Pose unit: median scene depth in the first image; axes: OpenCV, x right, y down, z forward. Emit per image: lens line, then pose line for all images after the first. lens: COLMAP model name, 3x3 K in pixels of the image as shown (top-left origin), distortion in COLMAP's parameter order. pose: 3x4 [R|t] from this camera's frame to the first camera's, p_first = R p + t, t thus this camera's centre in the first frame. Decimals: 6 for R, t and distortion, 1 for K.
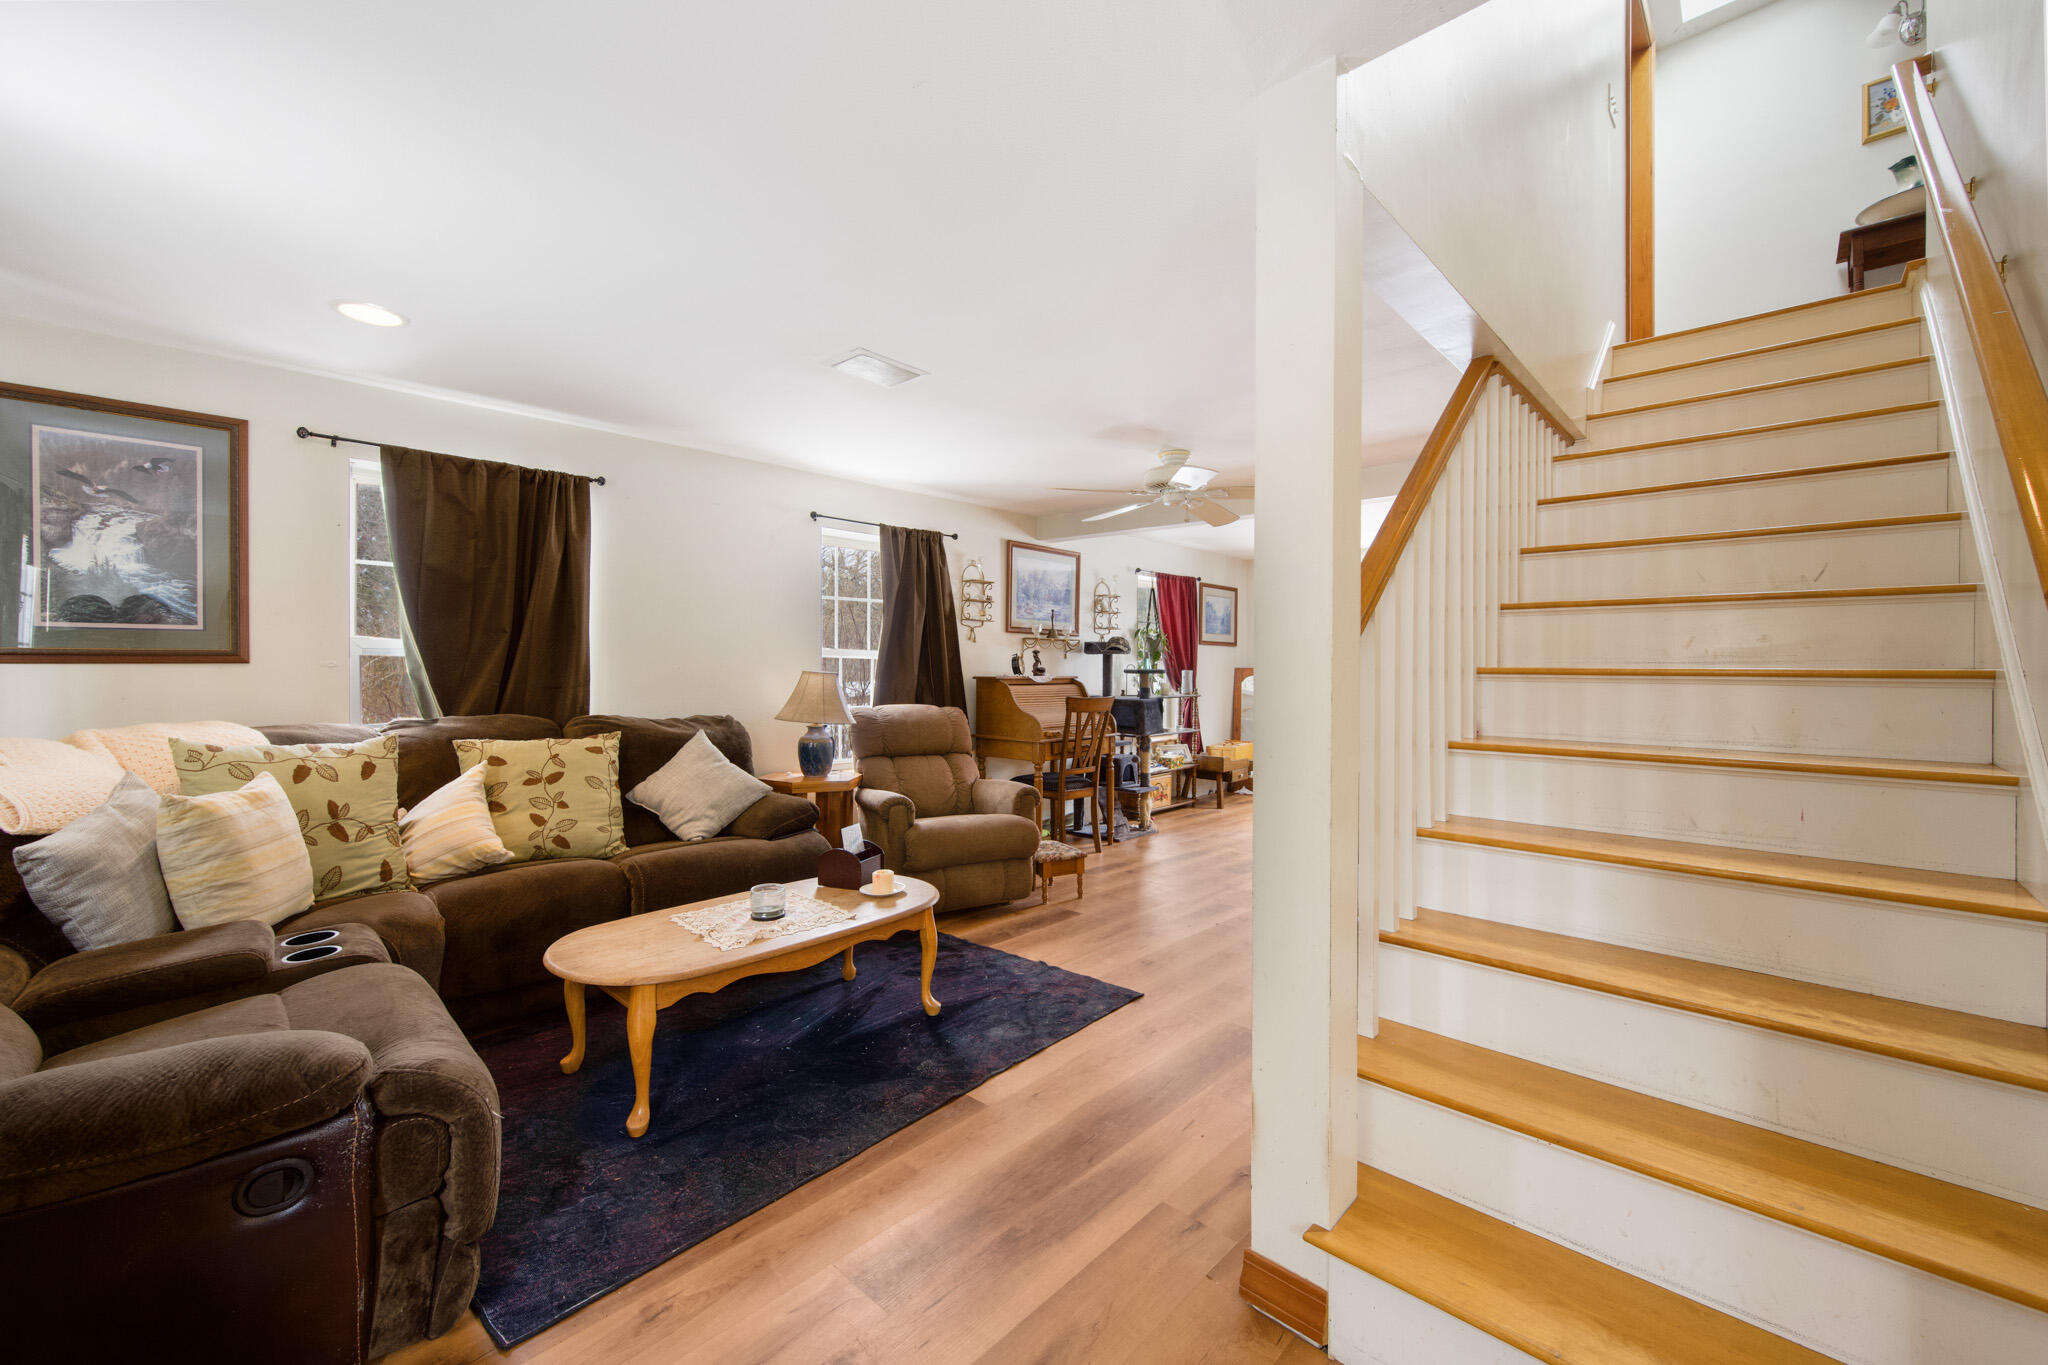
lens RADIAL K [[804.5, 0, 1031.5], [0, 804.5, 682.4], [0, 0, 1]] dist [-0.000766, 0.000226]
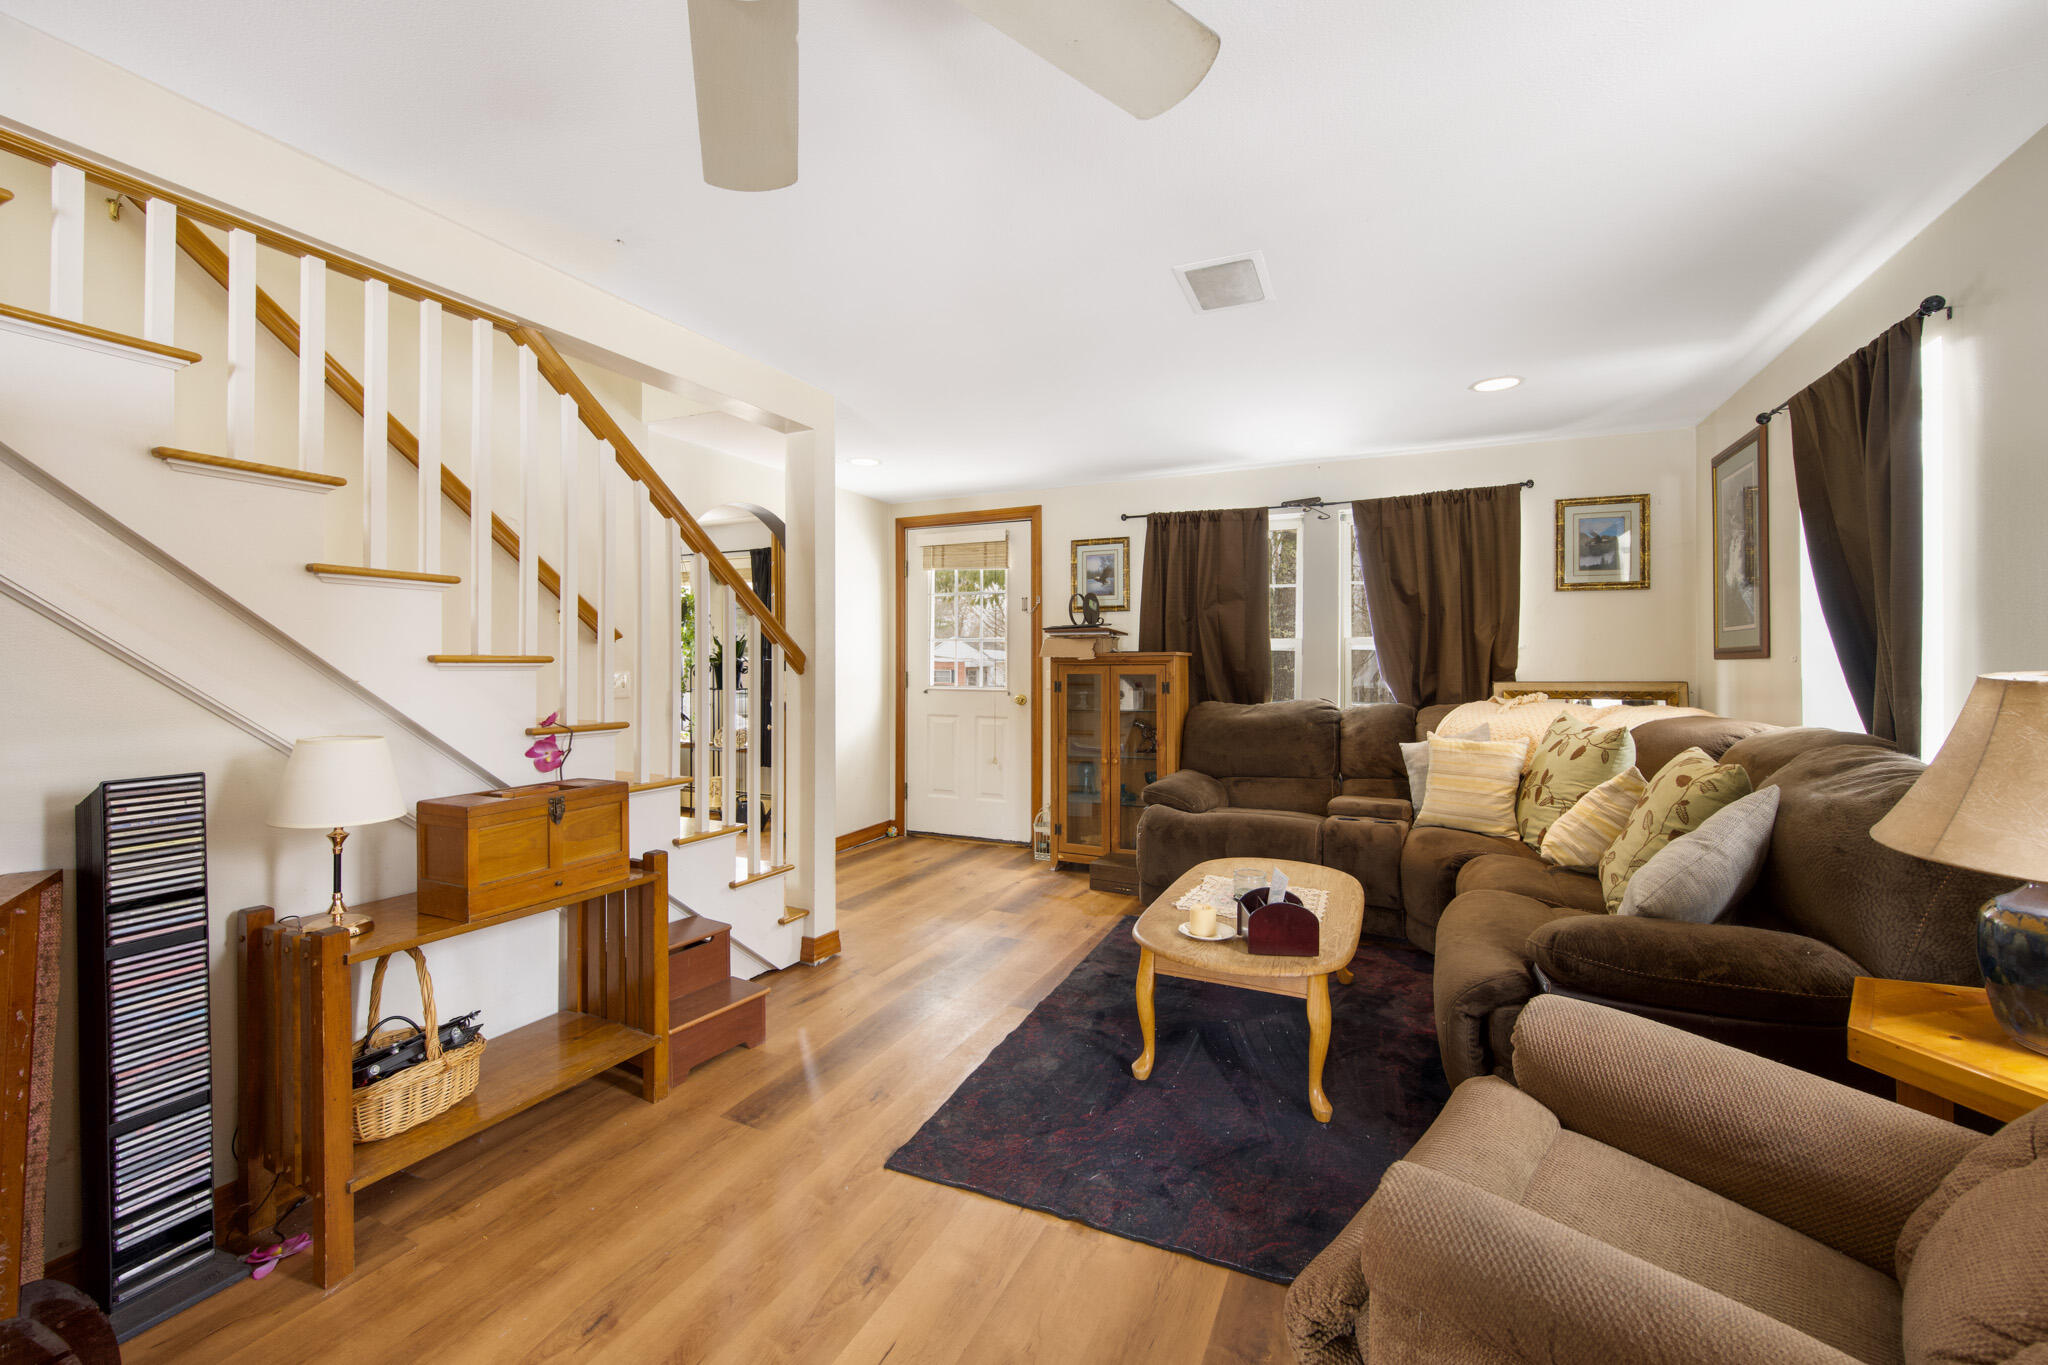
lens RADIAL K [[817.8, 0, 1029.8], [0, 817.8, 648.6], [0, 0, 1]] dist [-0.001204, 0.000084]
pose [[-0.951038, -0.006527, -0.309004, 0.230864], [-0.008821, 0.999943, 0.006027, -0.032141], [0.308947, 0.008458, -0.951042, 1.629016]]
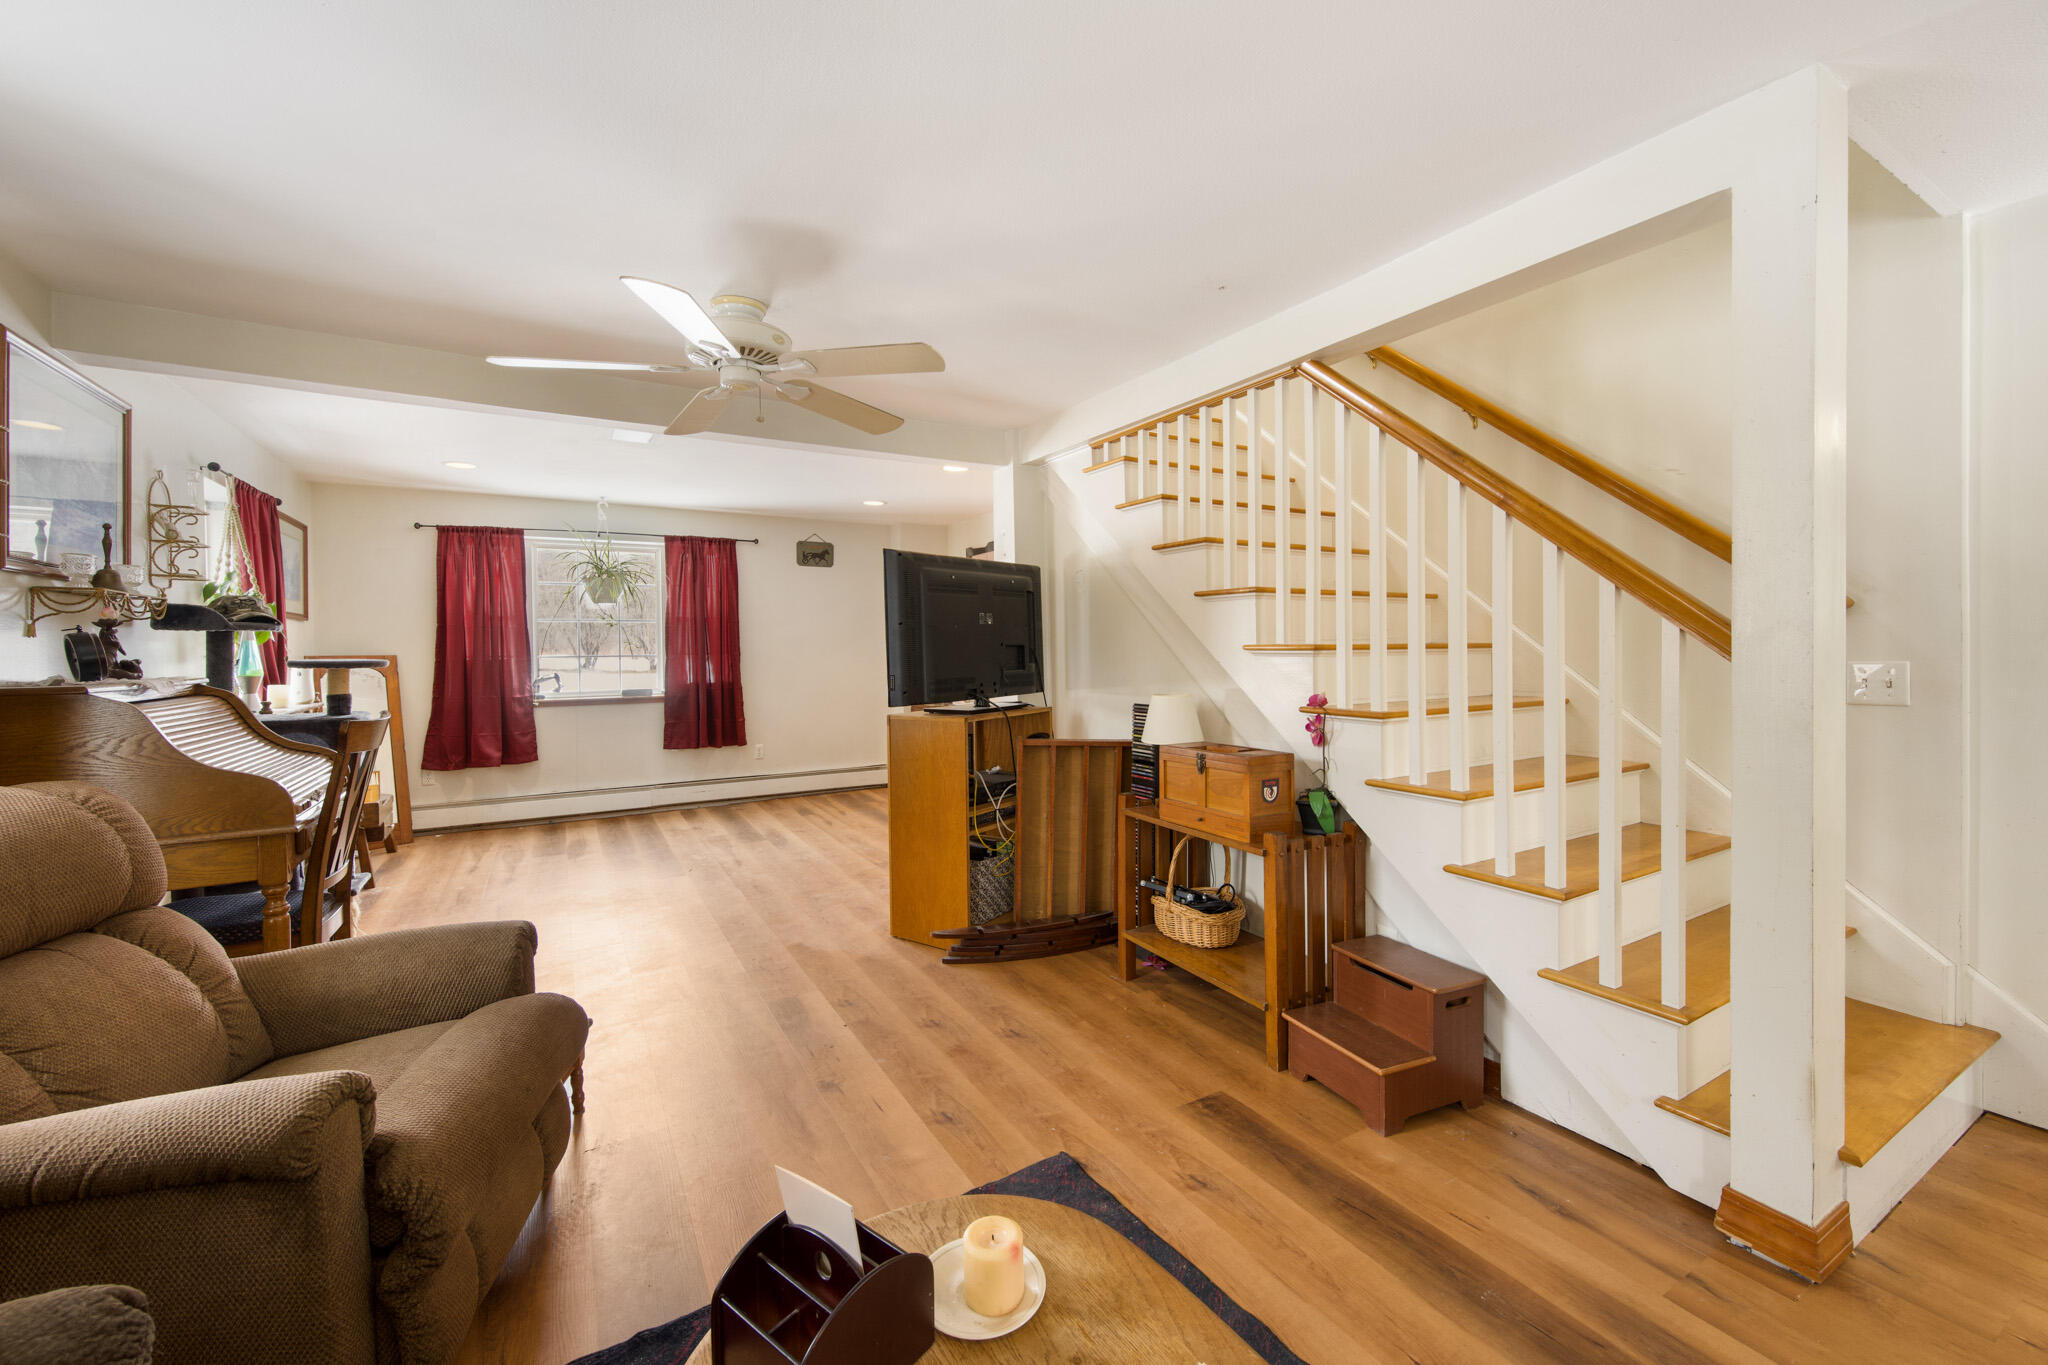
lens RADIAL K [[817.4, 0, 1022.4], [0, 817.4, 659.9], [0, 0, 1]] dist [-0.000382, 0.000201]
pose [[0.291001, -0.014576, 0.956612, -0.486195], [0.028642, 0.999568, 0.006518, -0.014850], [-0.956294, 0.025503, 0.291293, 0.815598]]
